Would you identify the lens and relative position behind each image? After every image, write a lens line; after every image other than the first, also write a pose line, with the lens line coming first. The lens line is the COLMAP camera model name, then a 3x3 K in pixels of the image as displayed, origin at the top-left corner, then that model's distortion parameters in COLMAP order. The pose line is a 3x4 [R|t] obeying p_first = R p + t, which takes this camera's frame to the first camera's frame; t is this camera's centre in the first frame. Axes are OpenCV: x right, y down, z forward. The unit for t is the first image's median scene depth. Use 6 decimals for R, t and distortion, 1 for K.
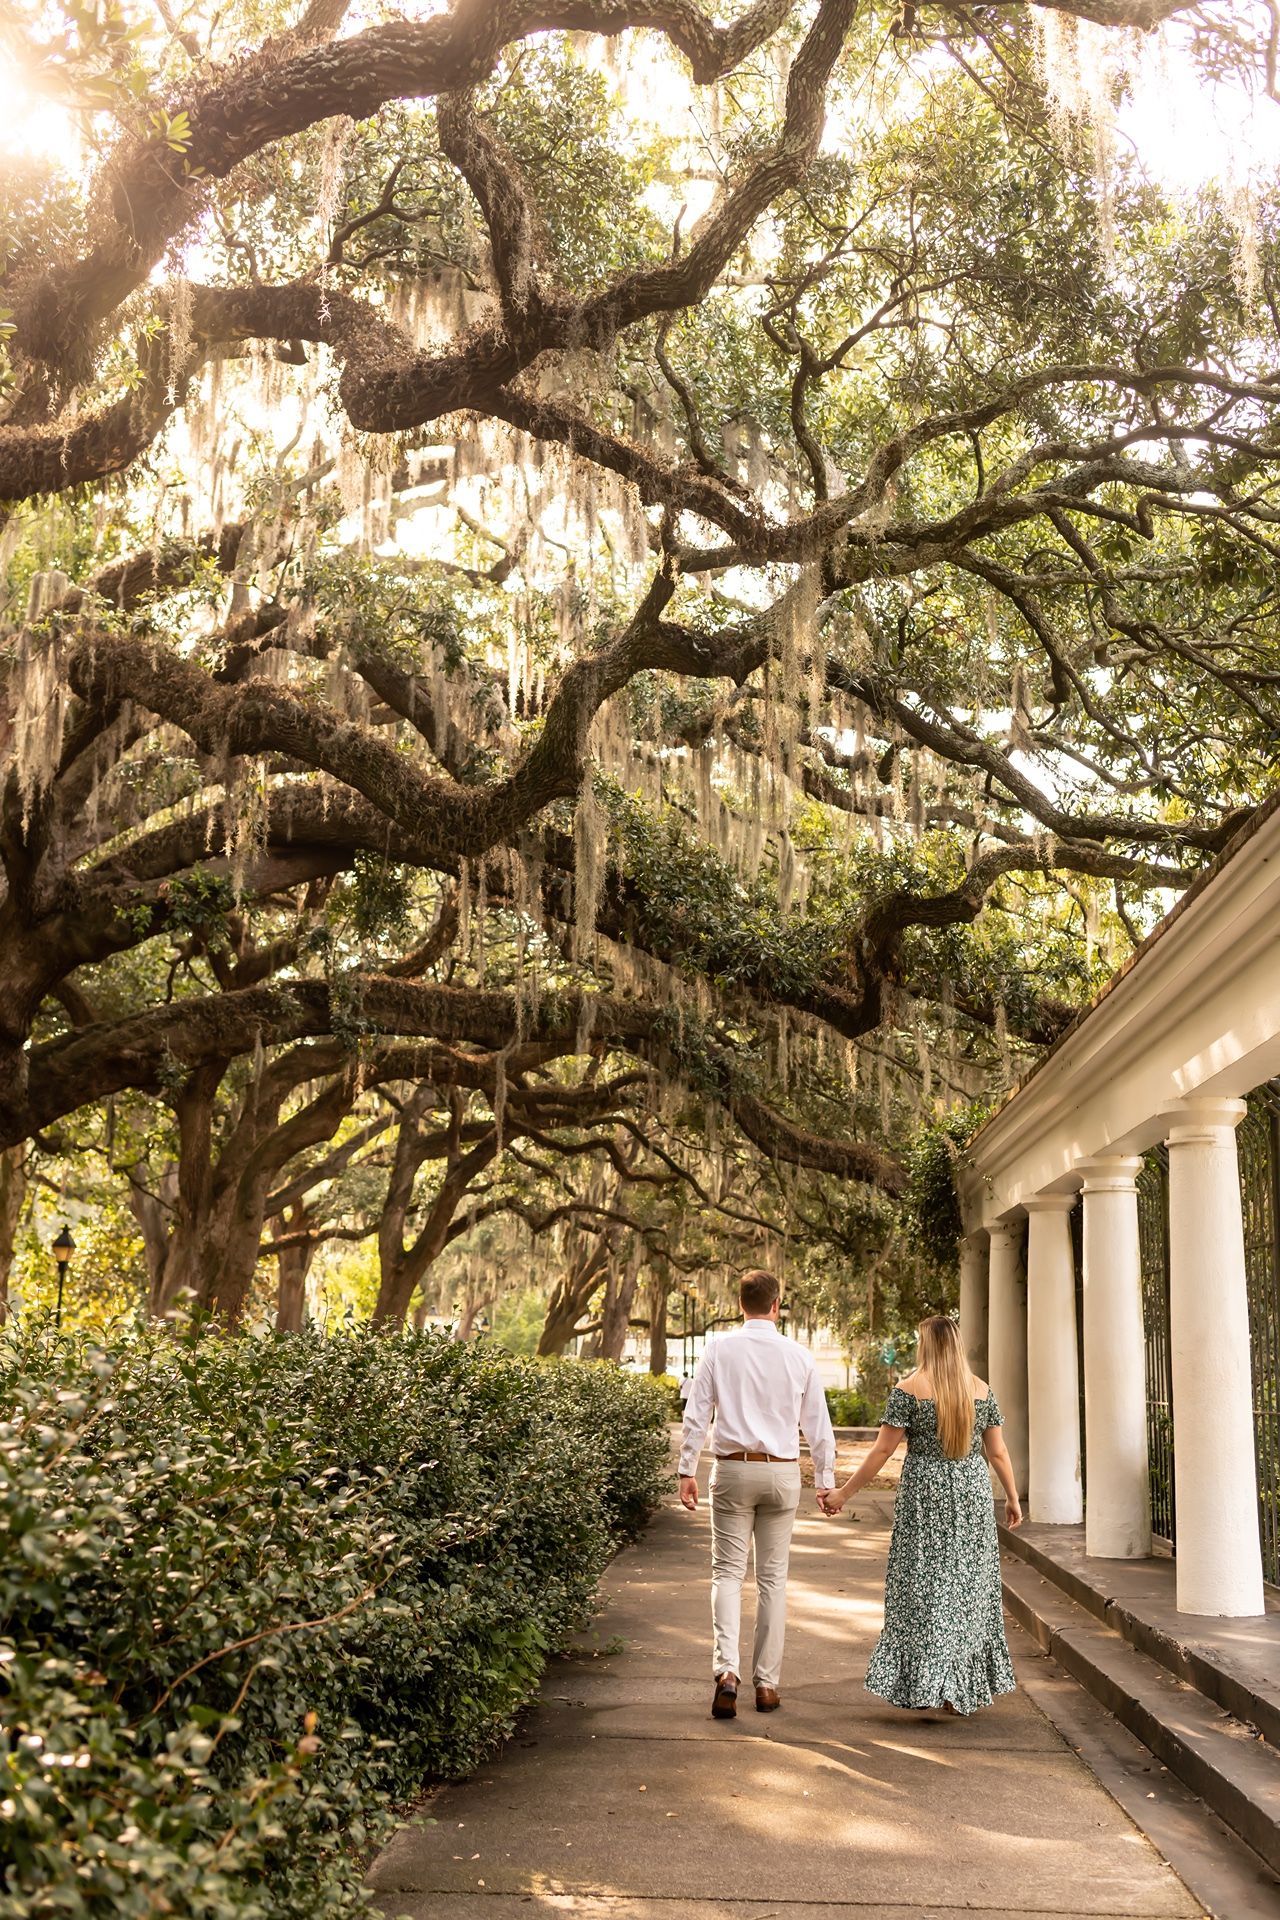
lens RADIAL K [[1929.9, 0, 634.4], [0, 1929.9, 996.5], [0, 0, 1]] dist [0.007496, 0.000000]
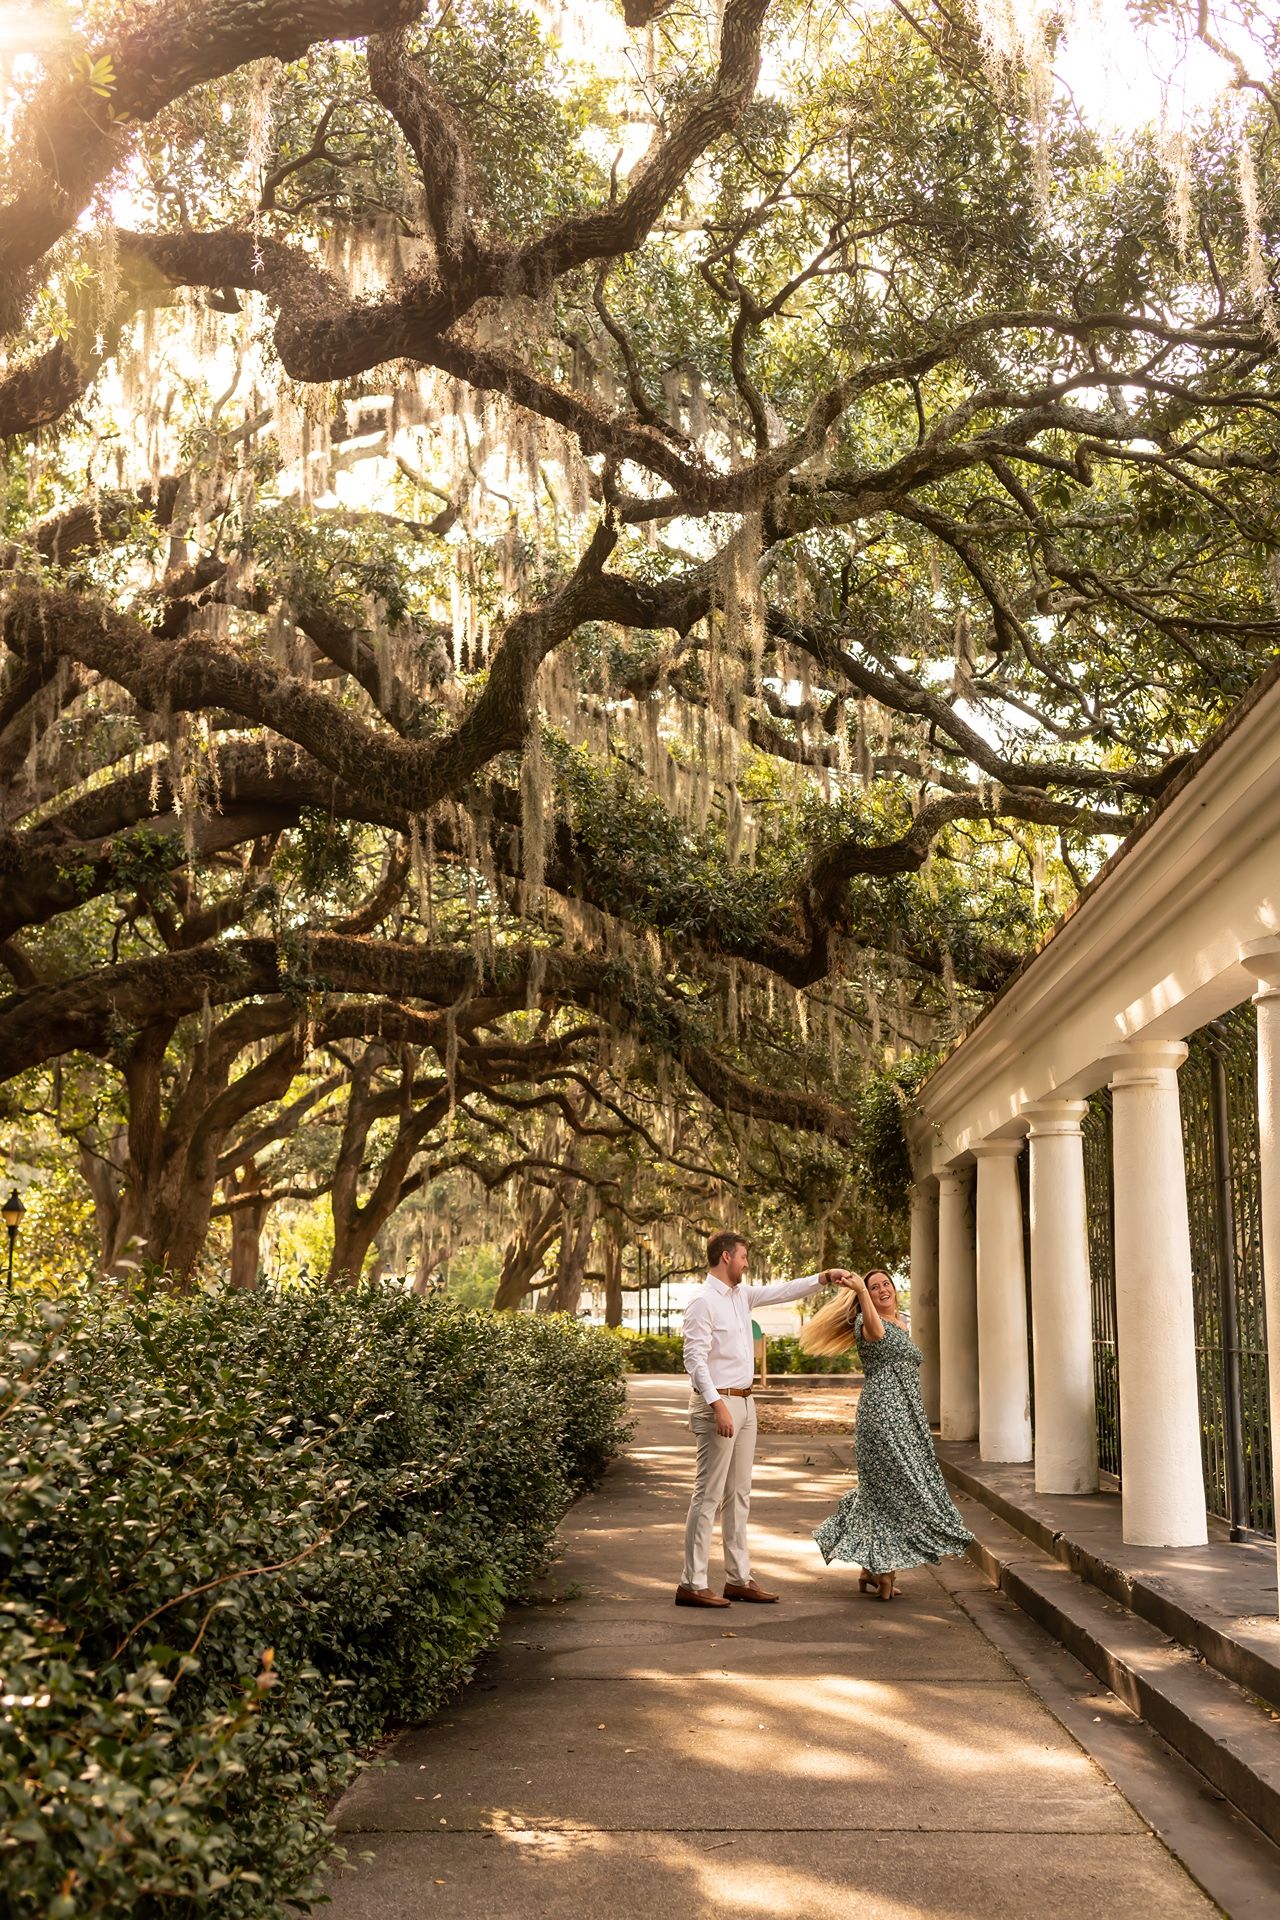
lens RADIAL K [[1929.9, 0, 654.1], [0, 1929.9, 1007.0], [0, 0, 1]] dist [0.007496, 0.000000]
pose [[0.999258, -0.015172, 0.035400, 0.000598], [0.014134, 0.999468, 0.029398, 0.000623], [-0.035827, -0.028876, 0.998941, -0.001867]]
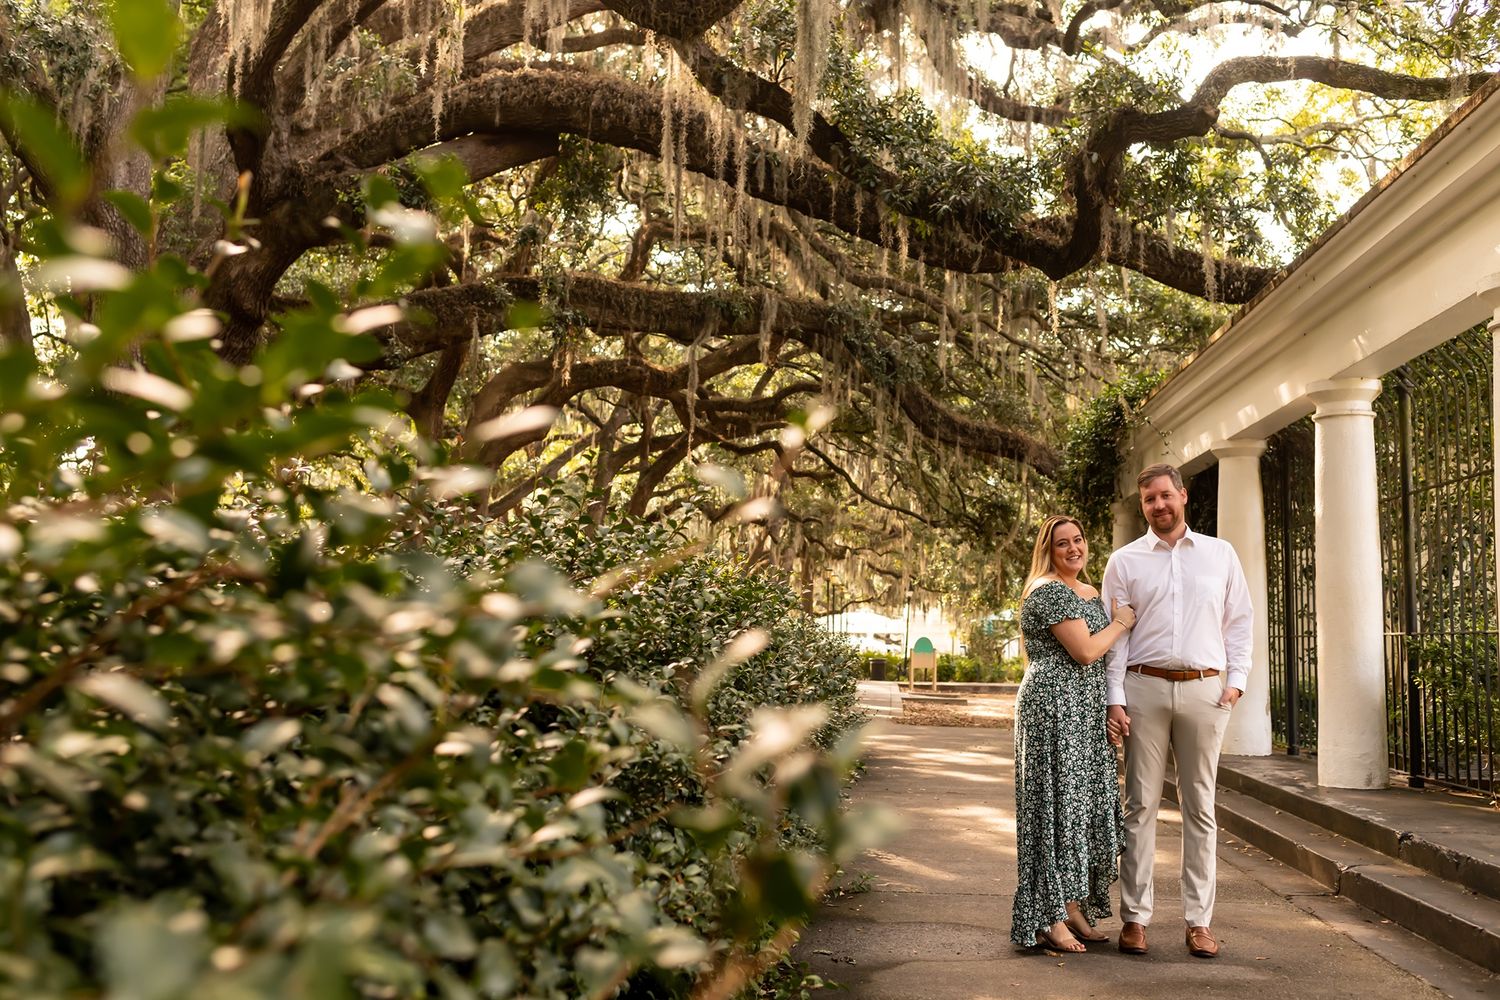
lens RADIAL K [[1524.0, 0, 718.4], [0, 1524.0, 486.7], [0, 0, 1]] dist [0.001571, 0.000000]
pose [[0.999088, -0.007432, -0.042038, -0.024905], [0.011140, 0.996000, 0.088661, 0.046576], [0.041211, -0.089049, 0.995174, 0.162716]]
